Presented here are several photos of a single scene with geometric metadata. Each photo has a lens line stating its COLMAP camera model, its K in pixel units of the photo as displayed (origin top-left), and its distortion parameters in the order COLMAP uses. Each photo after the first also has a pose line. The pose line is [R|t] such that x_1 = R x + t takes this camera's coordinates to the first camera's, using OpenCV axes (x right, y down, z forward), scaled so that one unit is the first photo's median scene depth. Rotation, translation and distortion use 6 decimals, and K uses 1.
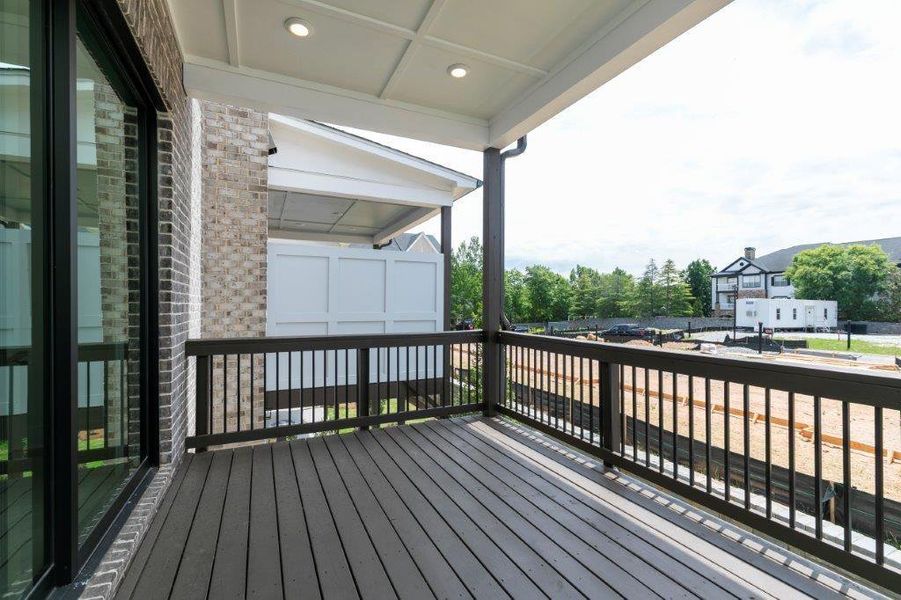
lens RADIAL K [[402.9, 0, 449.4], [0, 402.9, 302.6], [0, 0, 1]] dist [0.005891, 0.000027]
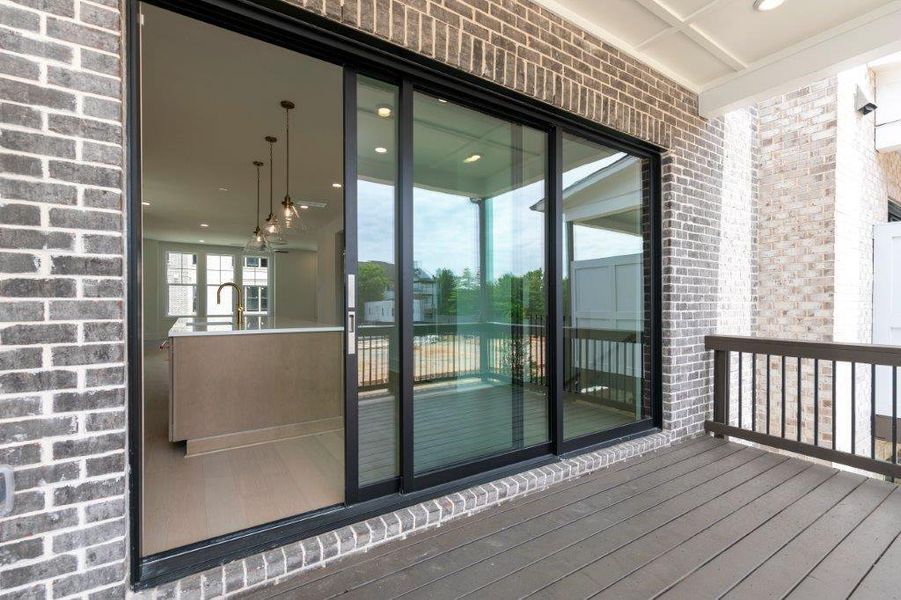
lens RADIAL K [[402.9, 0, 449.0], [0, 402.9, 303.4], [0, 0, 1]] dist [0.005891, 0.000027]
pose [[0.128489, 0.000924, -0.991711, 0.291172], [0.004868, 0.999987, 0.001562, -0.000607], [0.991699, -0.005029, 0.128482, 0.102832]]
